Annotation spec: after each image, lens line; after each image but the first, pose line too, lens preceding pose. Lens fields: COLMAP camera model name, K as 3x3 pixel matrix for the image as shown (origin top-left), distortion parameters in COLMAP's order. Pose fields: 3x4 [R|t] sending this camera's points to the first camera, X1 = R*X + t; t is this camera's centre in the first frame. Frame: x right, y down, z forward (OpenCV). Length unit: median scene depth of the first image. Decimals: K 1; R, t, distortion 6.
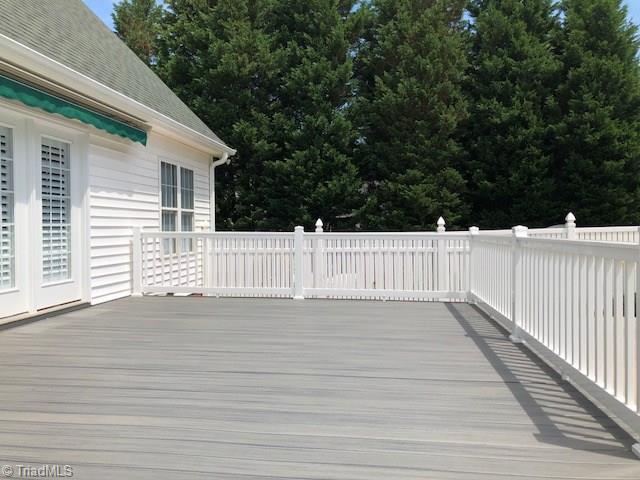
lens RADIAL K [[520.6, 0, 316.1], [0, 520.6, 238.8], [0, 0, 1]] dist [0.056762, -0.104960]
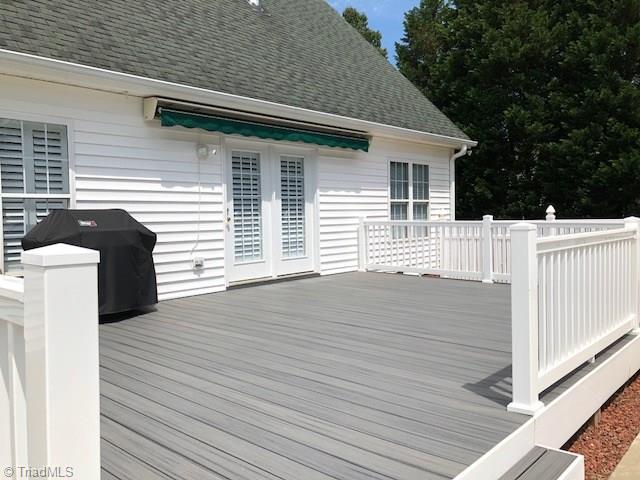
lens RADIAL K [[520.6, 0, 316.1], [0, 520.6, 238.8], [0, 0, 1]] dist [0.056762, -0.104960]
pose [[0.826459, 0.010057, -0.562907, 0.218057], [0.005991, 0.999627, 0.026656, -0.003011], [0.562965, -0.025402, 0.826091, -0.079714]]
